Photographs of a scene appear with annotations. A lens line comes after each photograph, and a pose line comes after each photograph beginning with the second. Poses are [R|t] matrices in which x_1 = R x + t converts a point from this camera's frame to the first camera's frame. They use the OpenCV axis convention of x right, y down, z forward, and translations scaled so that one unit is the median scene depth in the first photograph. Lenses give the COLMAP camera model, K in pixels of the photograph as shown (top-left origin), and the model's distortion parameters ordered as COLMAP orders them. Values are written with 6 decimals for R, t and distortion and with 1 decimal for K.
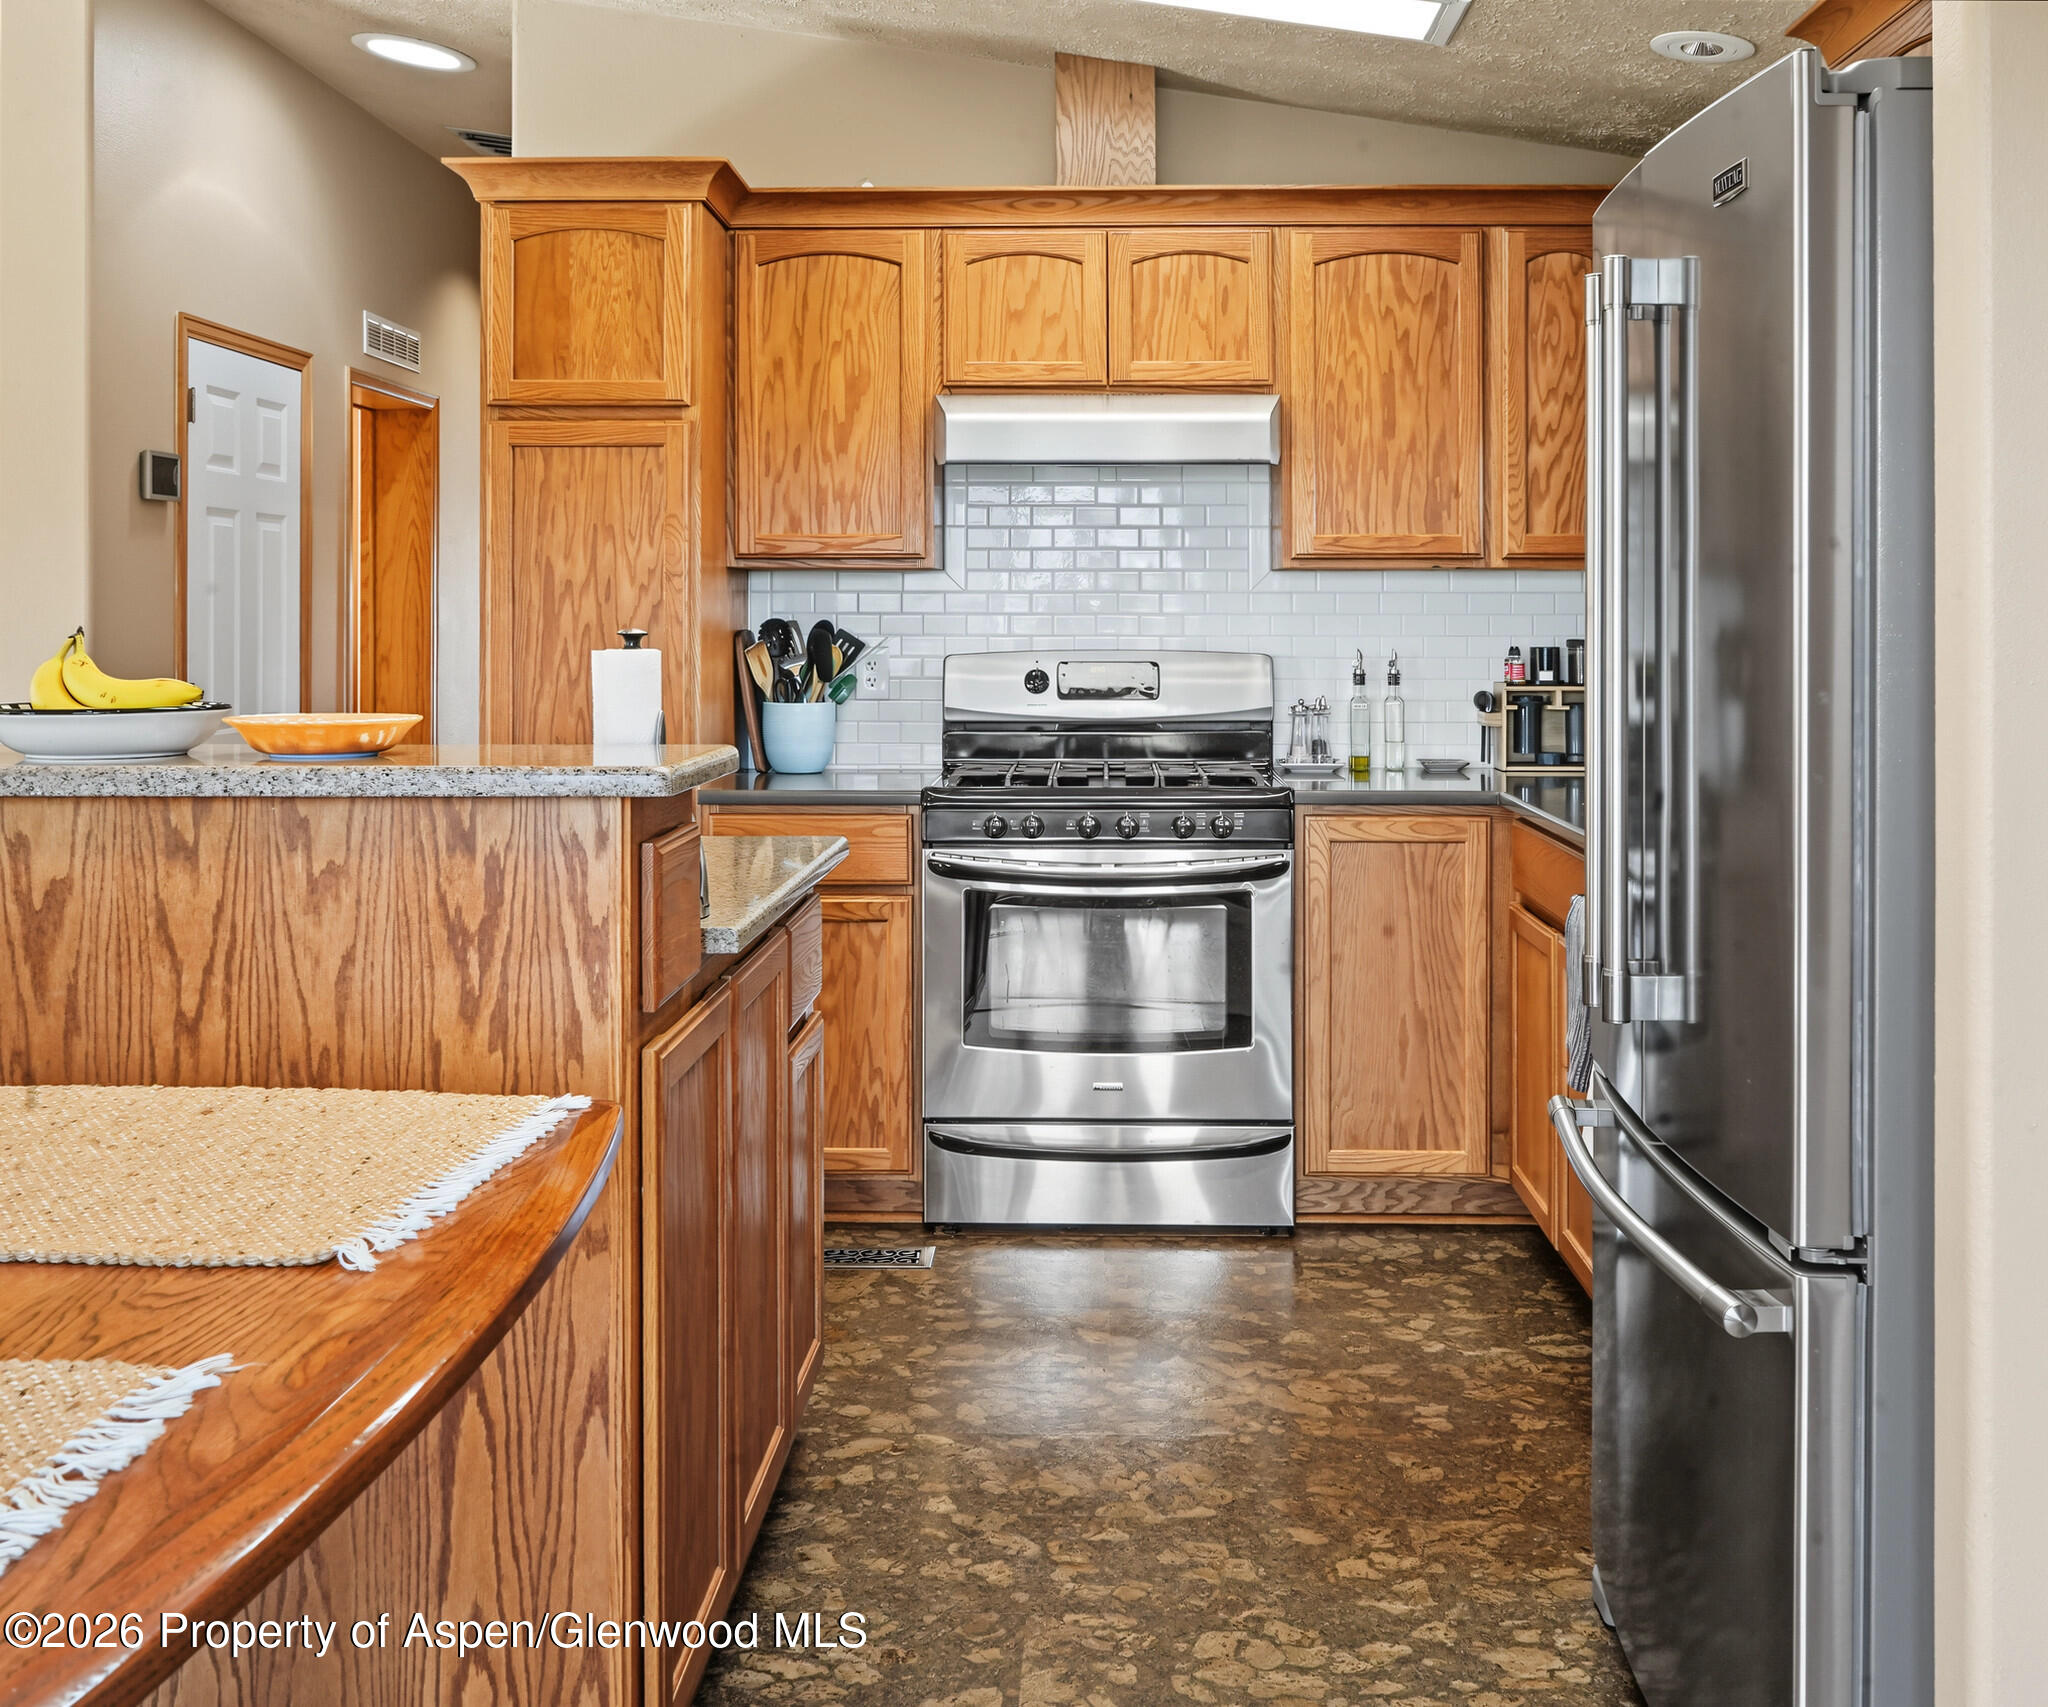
lens RADIAL K [[2160.9, 0, 1028.8], [0, 2160.9, 627.2], [0, 0, 1]] dist [0.007267, 0.029819]
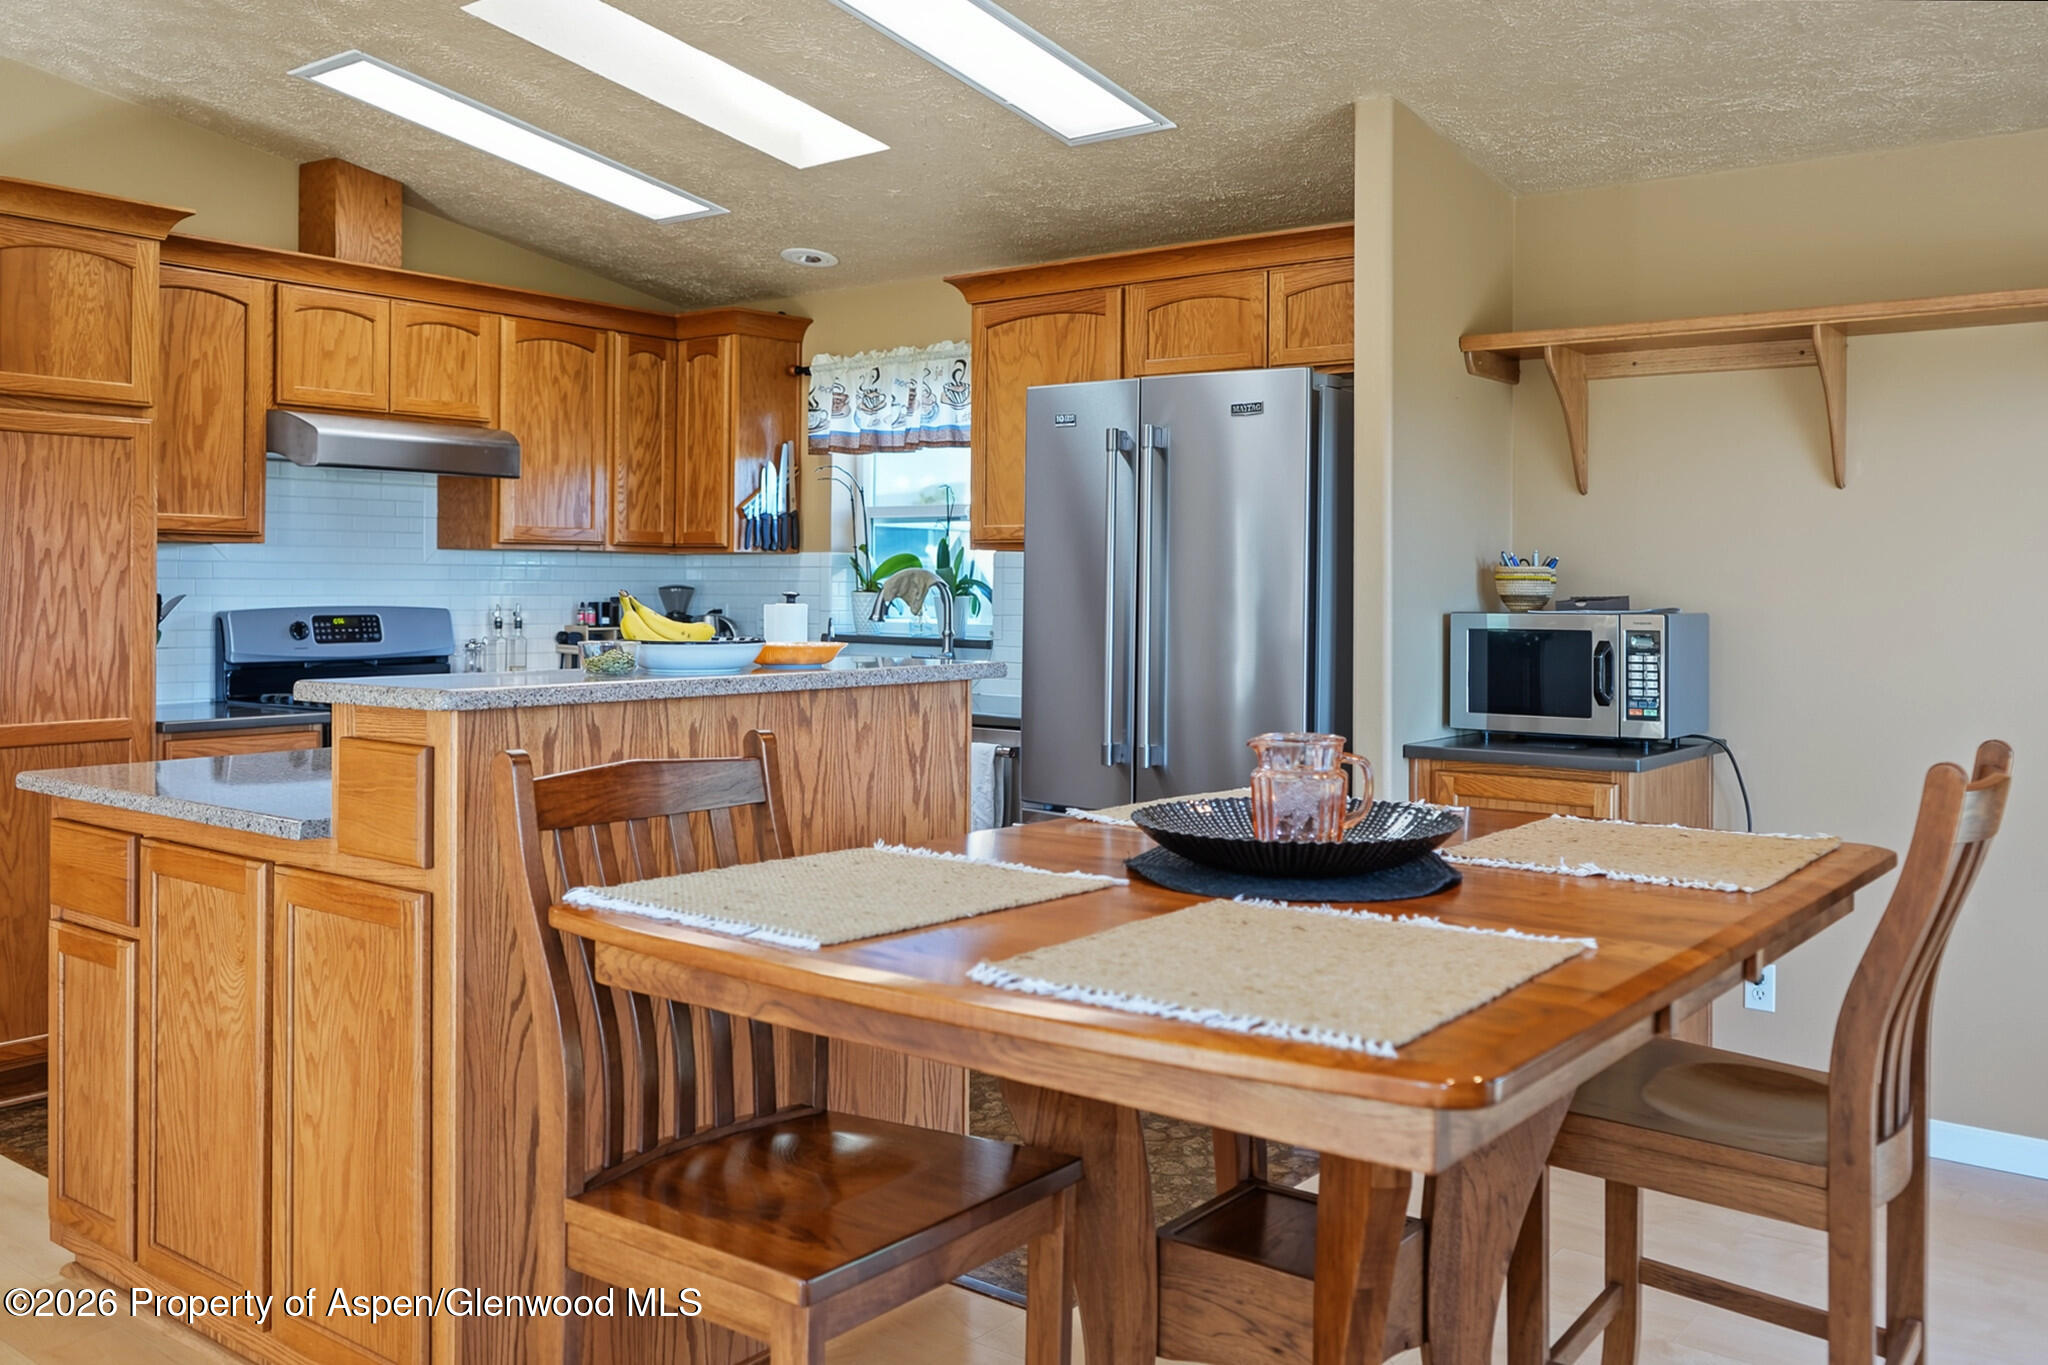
lens RADIAL K [[1729.0, 0, 1025.9], [0, 1729.0, 628.8], [0, 0, 1]] dist [0.001819, 0.006460]
pose [[0.588478, -0.018135, 0.808310, -0.655894], [-0.000846, 0.999734, 0.023045, -0.000723], [-0.808513, -0.014245, 0.588306, 0.027073]]
